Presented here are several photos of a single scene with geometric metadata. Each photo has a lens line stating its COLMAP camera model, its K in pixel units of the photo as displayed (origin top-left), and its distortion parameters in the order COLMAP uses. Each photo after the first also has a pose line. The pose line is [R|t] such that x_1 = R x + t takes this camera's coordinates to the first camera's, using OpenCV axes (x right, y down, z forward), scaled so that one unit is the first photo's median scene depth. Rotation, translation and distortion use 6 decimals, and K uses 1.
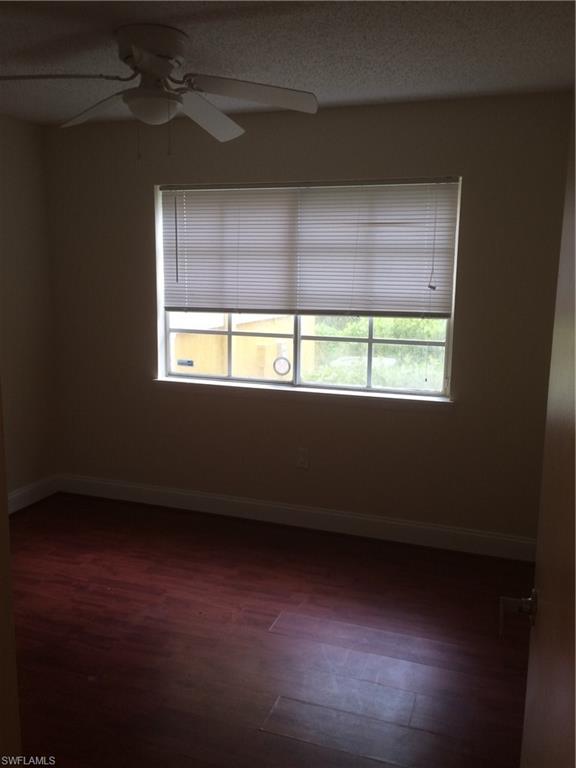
lens RADIAL K [[666.1, 0, 288.6], [0, 666.1, 381.5], [0, 0, 1]] dist [0.087454, 0.002928]
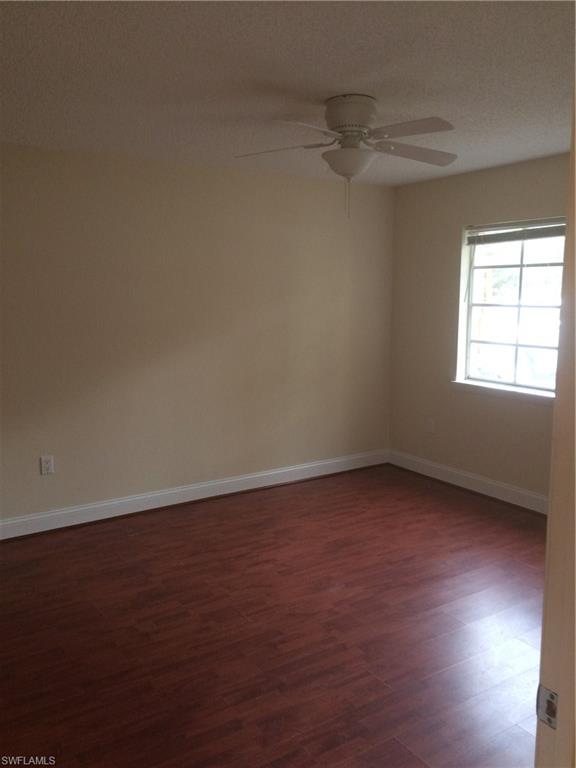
lens RADIAL K [[666.1, 0, 287.5], [0, 666.1, 385.7], [0, 0, 1]] dist [0.087454, 0.002928]
pose [[0.765153, 0.076082, -0.639338, 0.351260], [-0.094695, 0.995493, 0.005134, 0.028066], [0.636847, 0.056614, 0.768909, -0.138501]]
